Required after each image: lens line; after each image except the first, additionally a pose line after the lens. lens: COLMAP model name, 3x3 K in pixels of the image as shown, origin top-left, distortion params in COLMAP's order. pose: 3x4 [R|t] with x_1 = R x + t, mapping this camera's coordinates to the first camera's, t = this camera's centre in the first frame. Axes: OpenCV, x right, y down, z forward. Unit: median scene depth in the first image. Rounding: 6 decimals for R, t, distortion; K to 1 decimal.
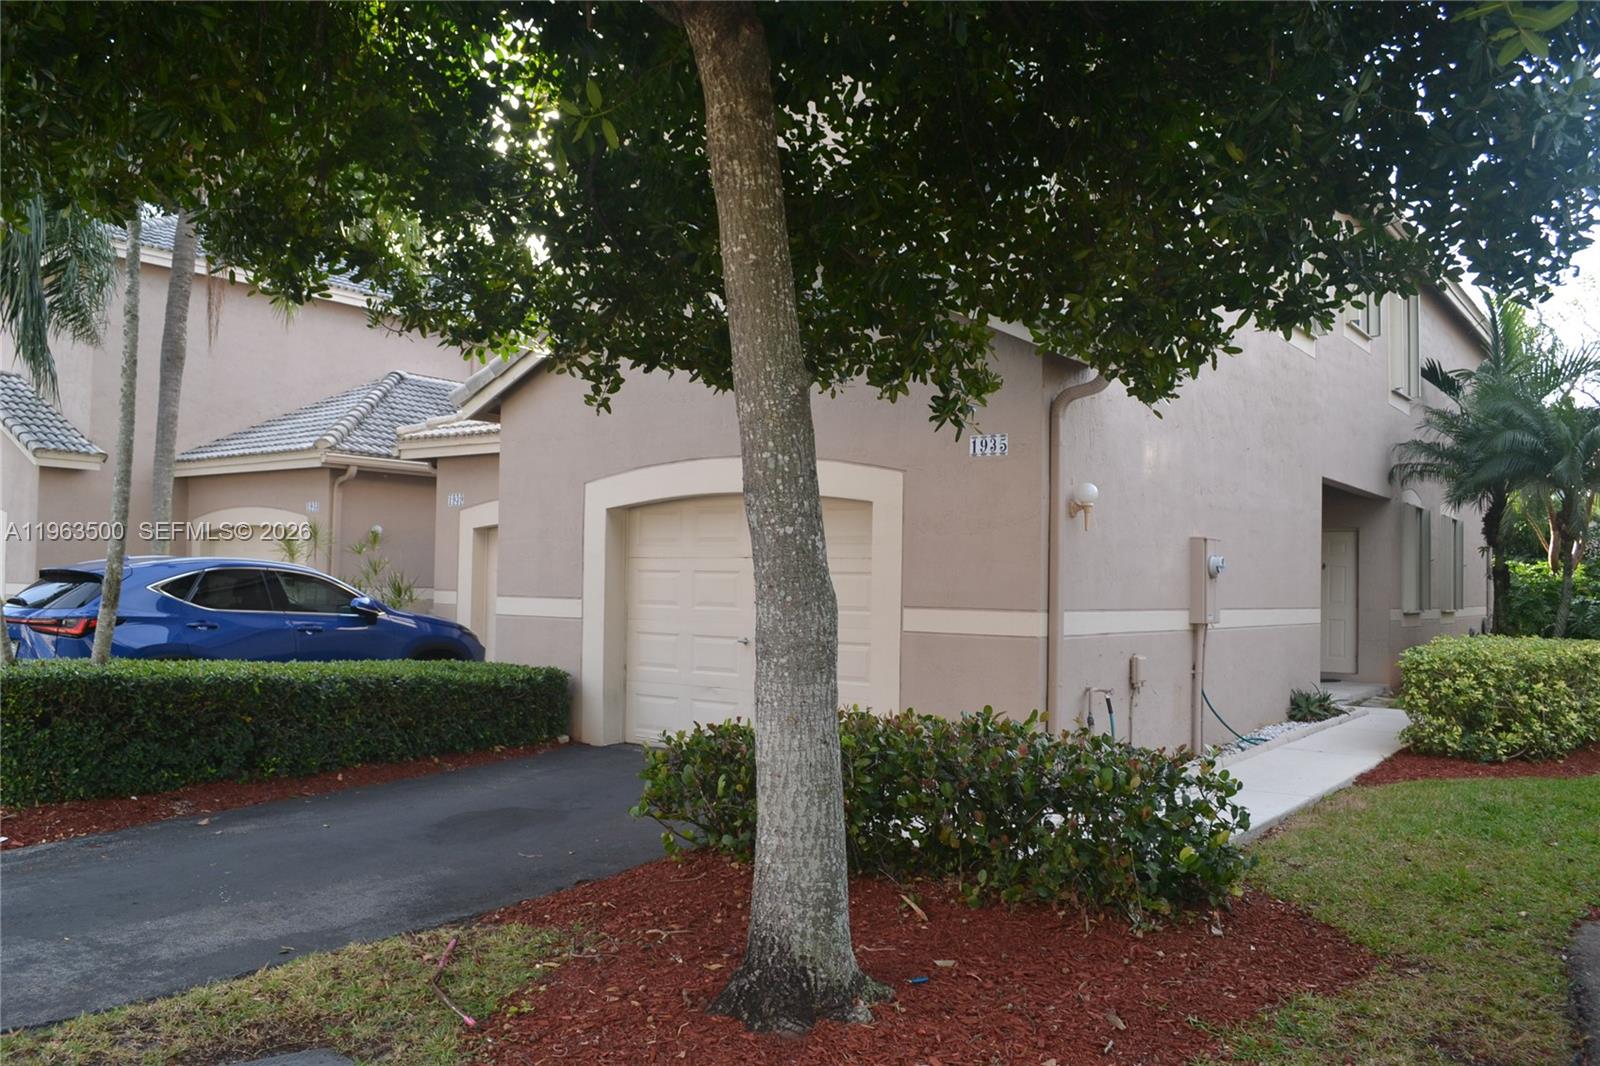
lens RADIAL K [[1264.9, 0, 801.2], [0, 1264.9, 530.1], [0, 0, 1]] dist [-0.078410, -0.003127]
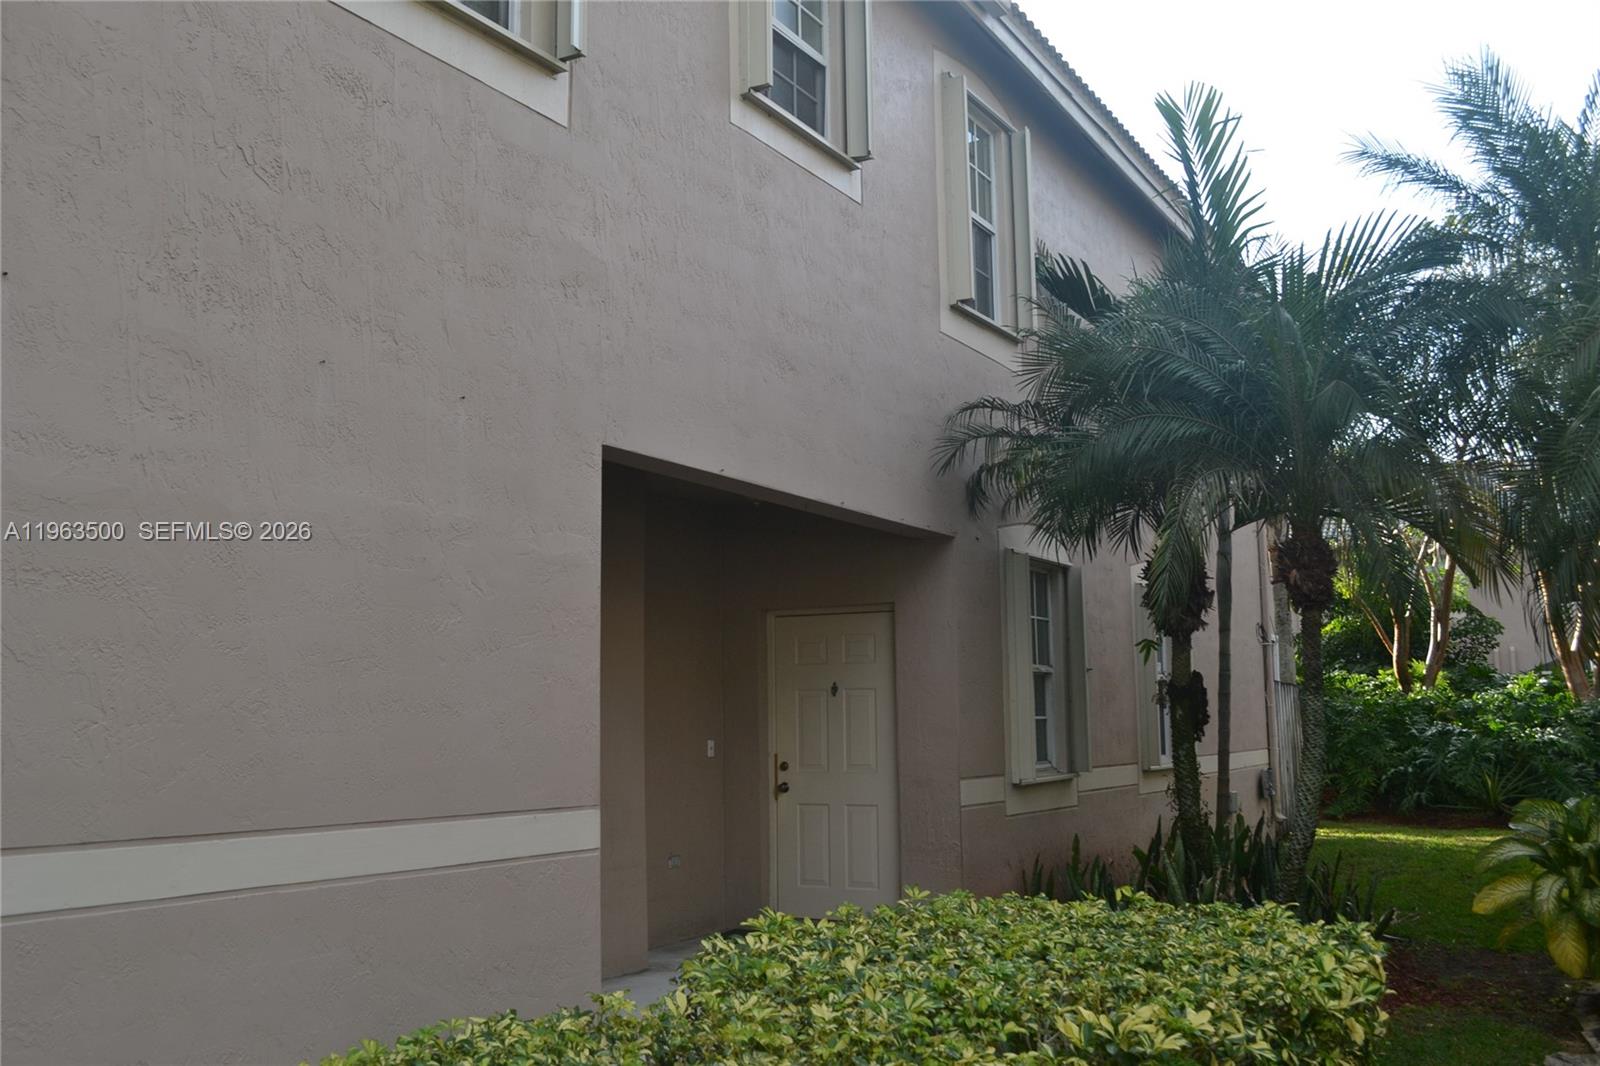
lens RADIAL K [[1511.7, 0, 799.4], [0, 1511.7, 537.7], [0, 0, 1]] dist [-0.041590, 0.000000]
pose [[0.989806, -0.018042, 0.141277, 0.260502], [0.029516, 0.996394, -0.079548, 0.013760], [-0.139332, 0.082907, 0.986769, 0.352392]]
